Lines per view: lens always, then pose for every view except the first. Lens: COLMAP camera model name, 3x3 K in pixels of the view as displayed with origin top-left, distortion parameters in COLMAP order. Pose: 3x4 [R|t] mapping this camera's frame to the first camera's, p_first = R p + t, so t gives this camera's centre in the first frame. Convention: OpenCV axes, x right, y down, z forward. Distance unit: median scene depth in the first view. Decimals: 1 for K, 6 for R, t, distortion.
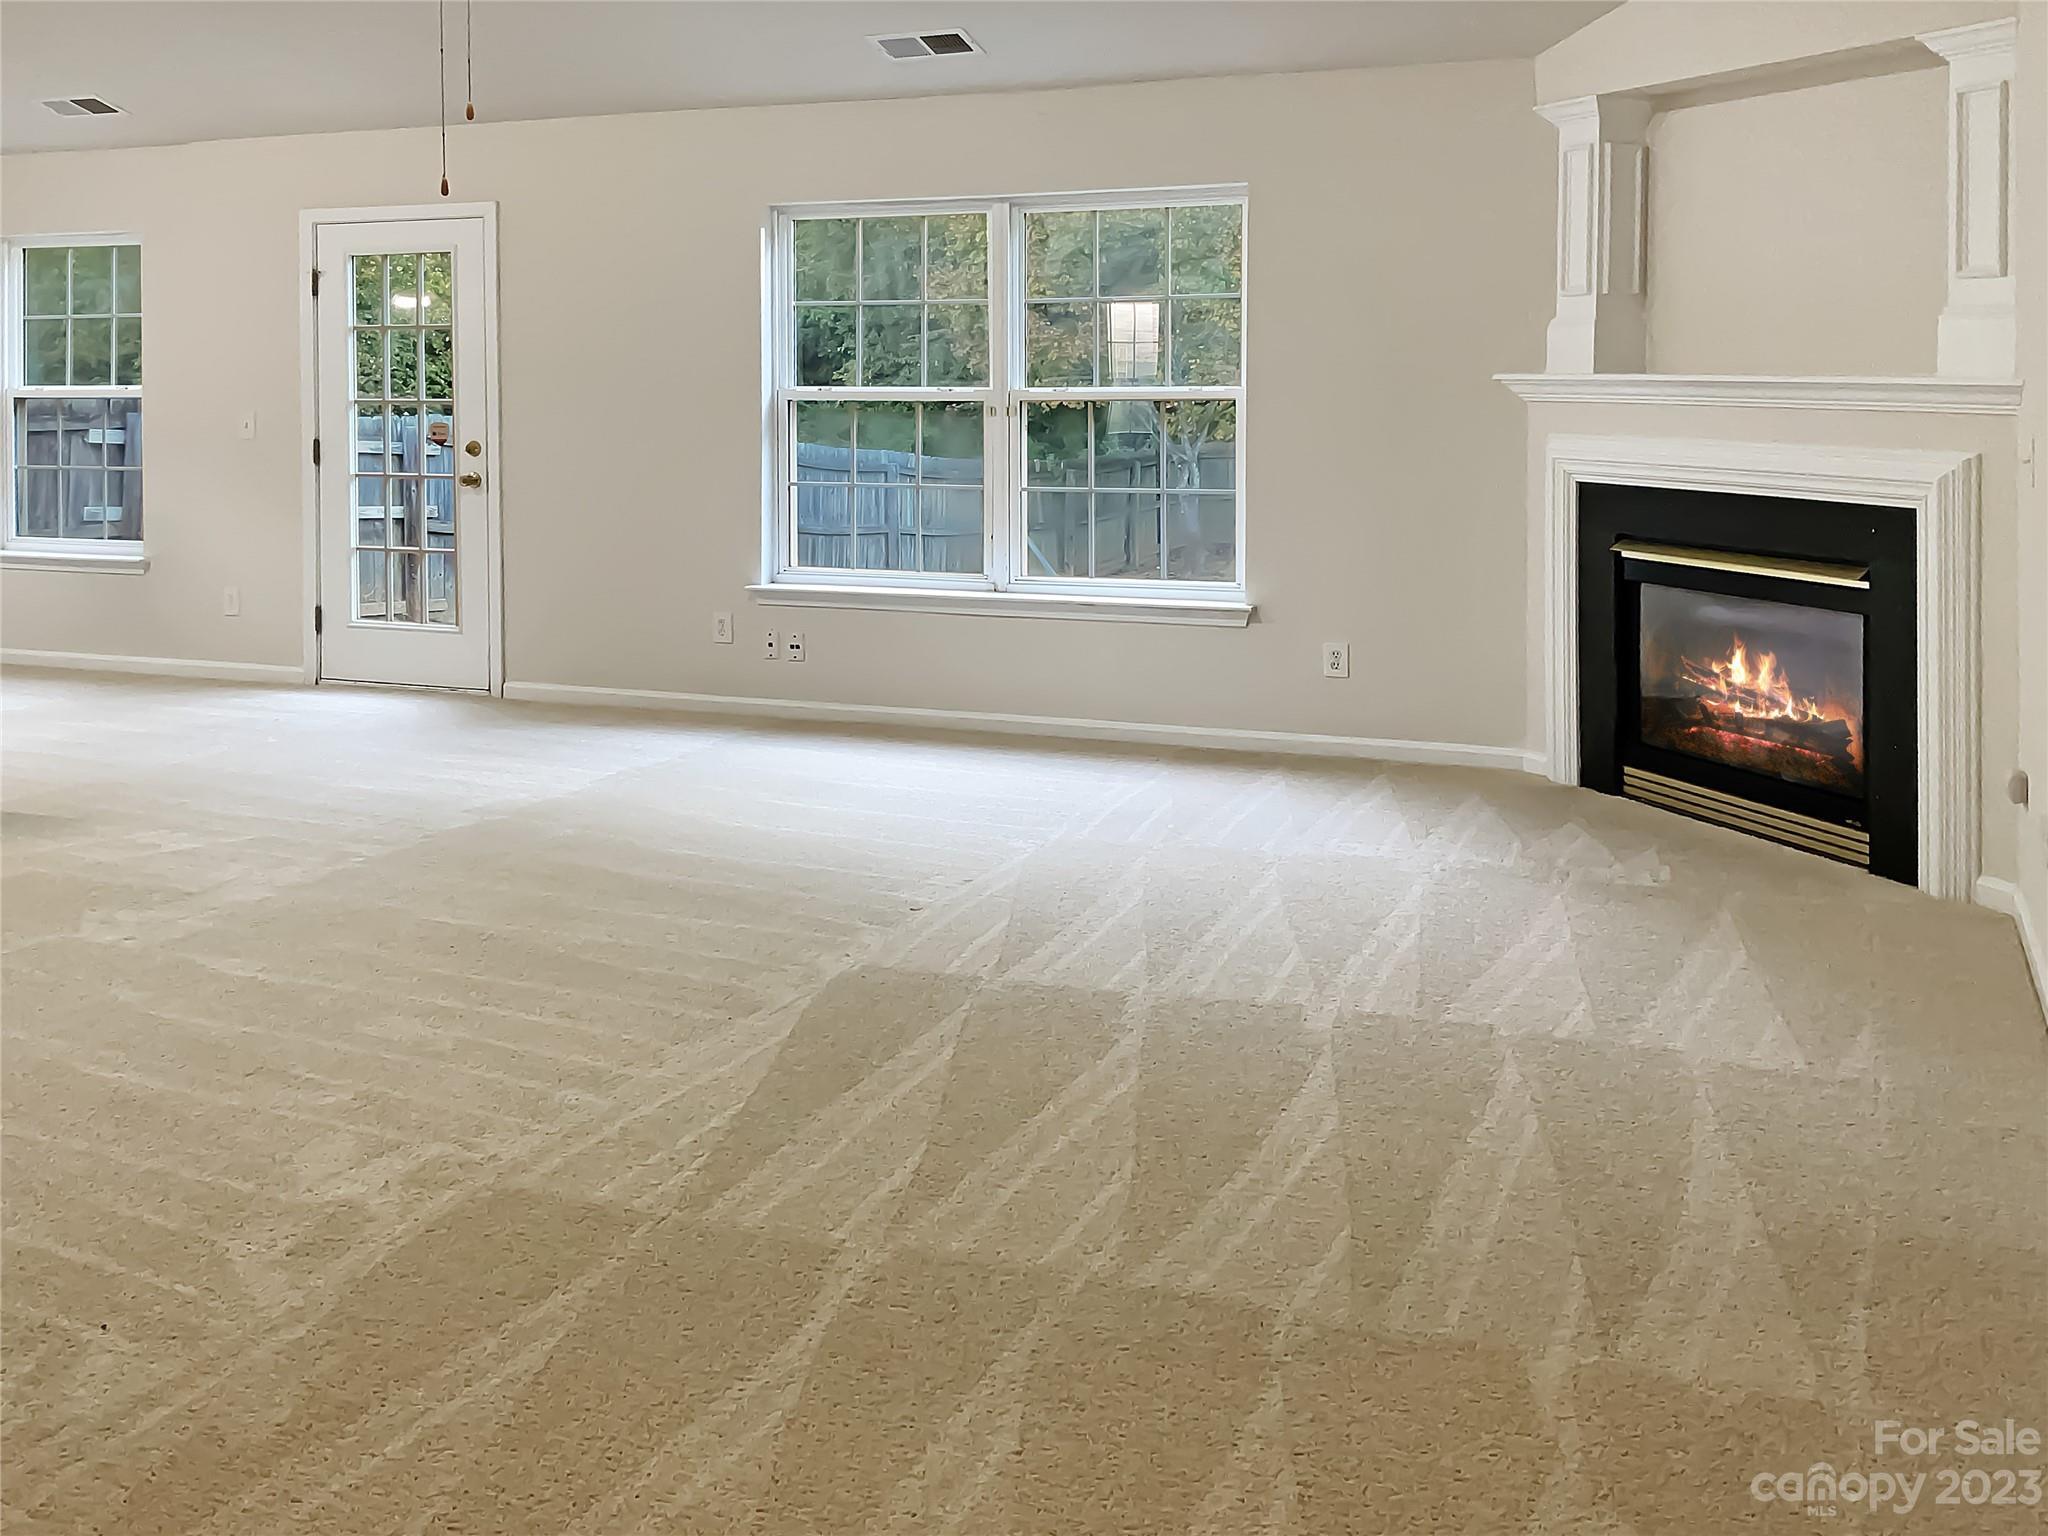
lens RADIAL K [[1883.4, 0, 1035.4], [0, 1883.4, 774.7], [0, 0, 1]] dist [0.053833, 0.000000]
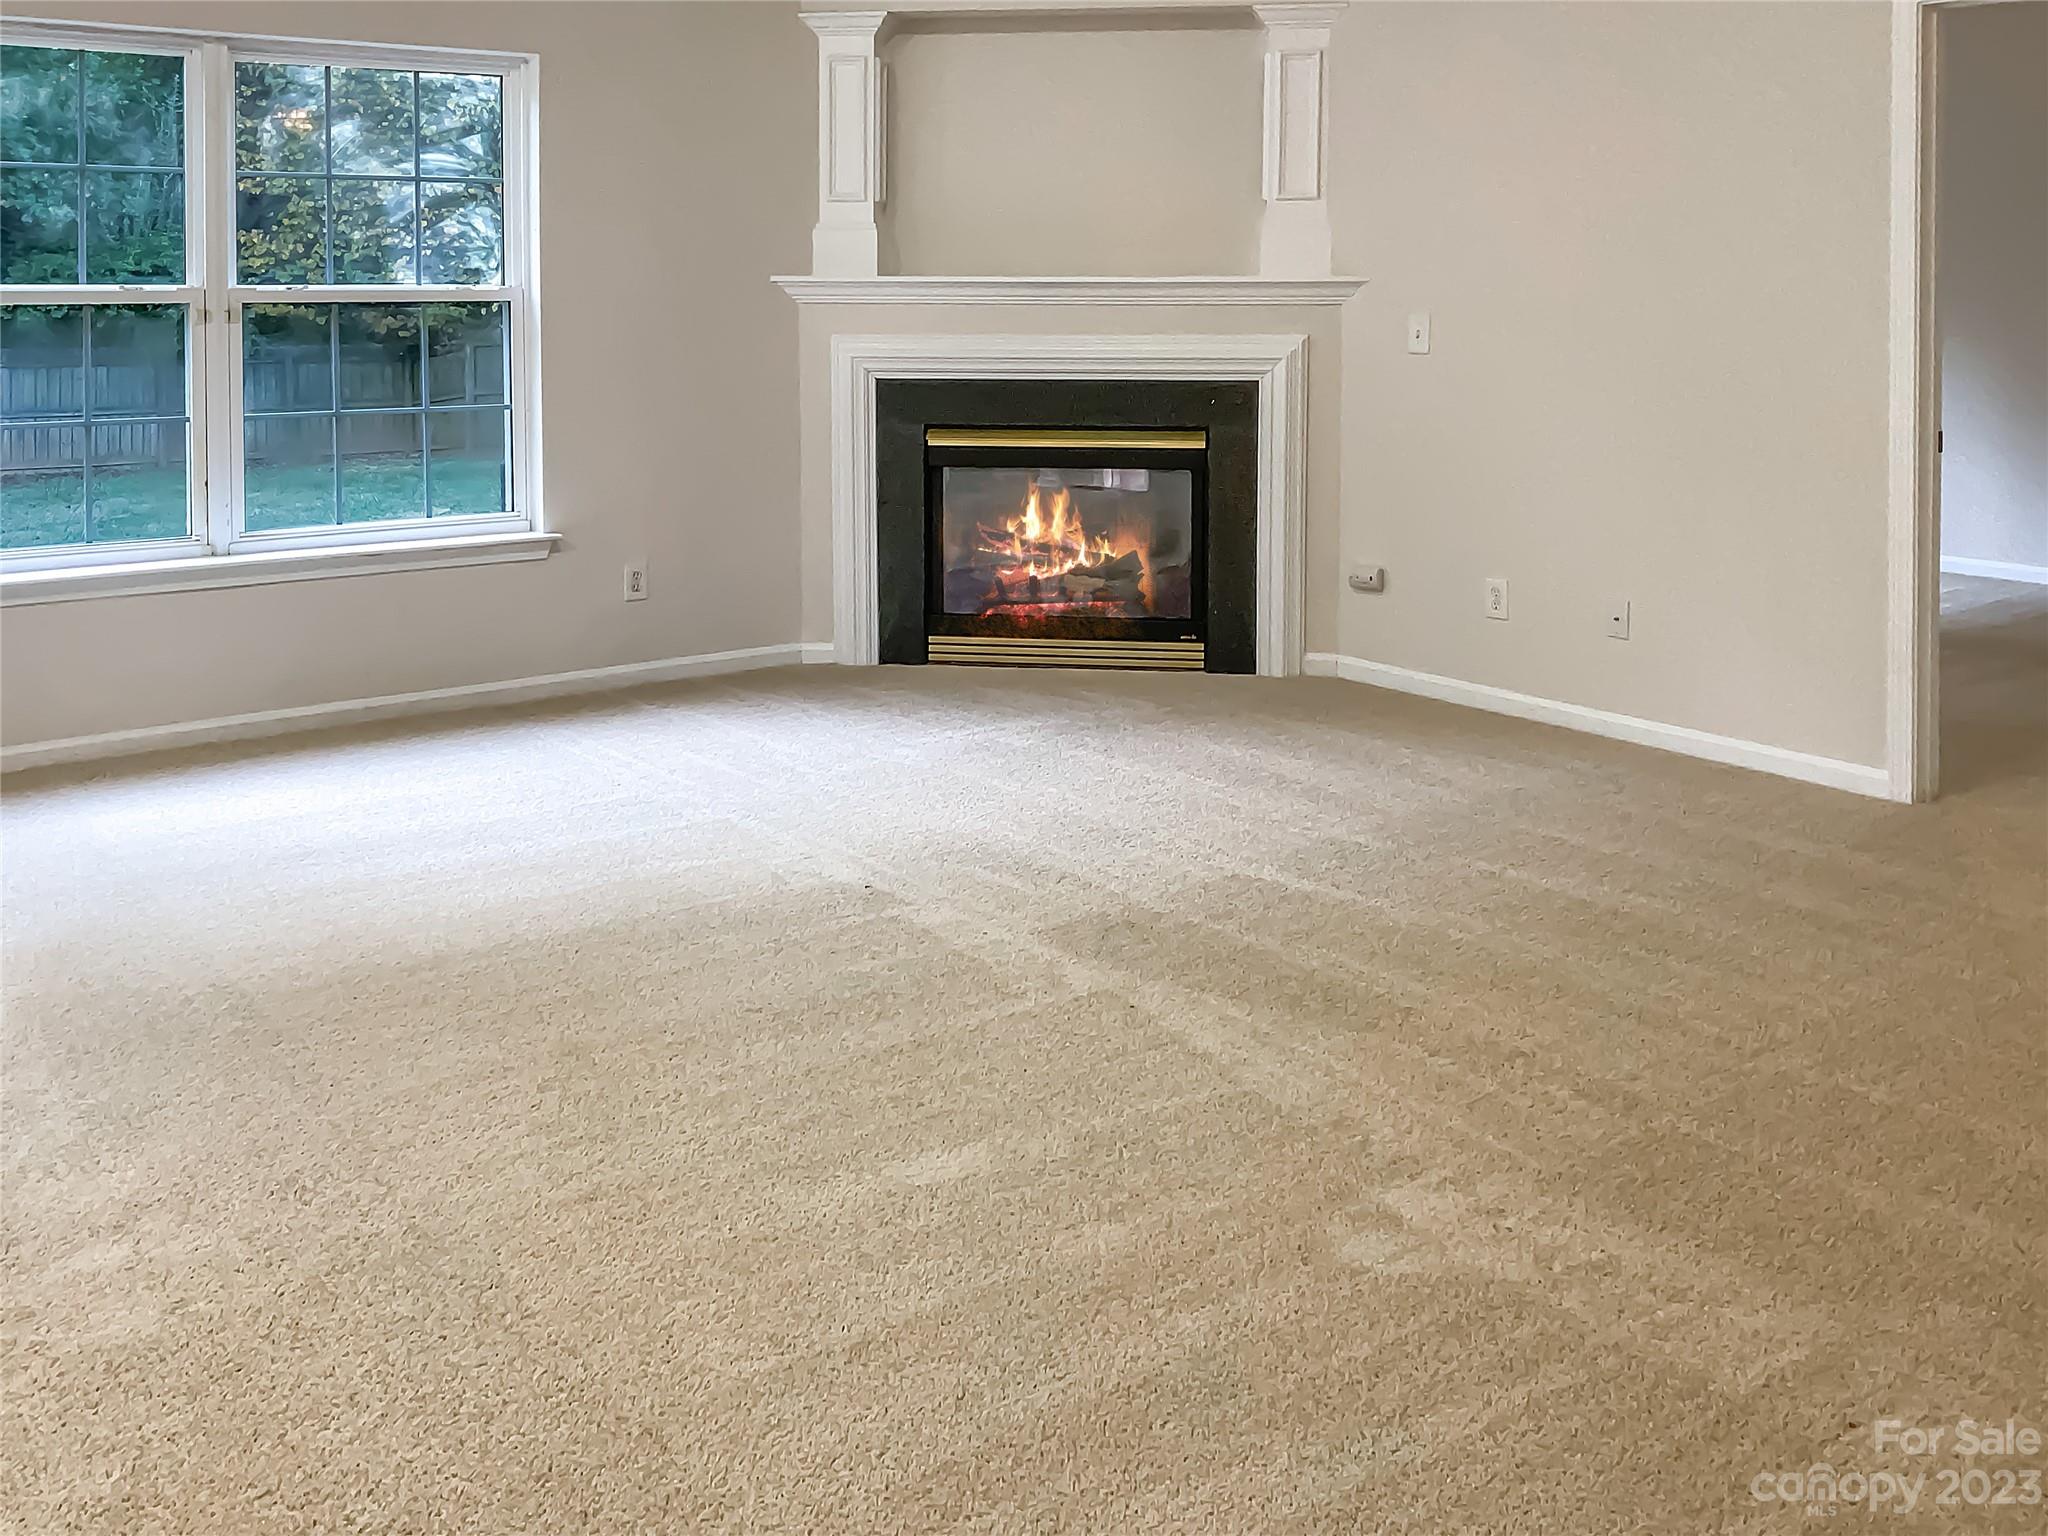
lens RADIAL K [[1883.4, 0, 1029.4], [0, 1883.4, 759.7], [0, 0, 1]] dist [0.053833, 0.000000]
pose [[0.529137, -0.203523, 0.823767, -0.594716], [0.182639, 0.975372, 0.123663, -0.061495], [-0.828648, 0.085018, 0.553277, 0.362062]]
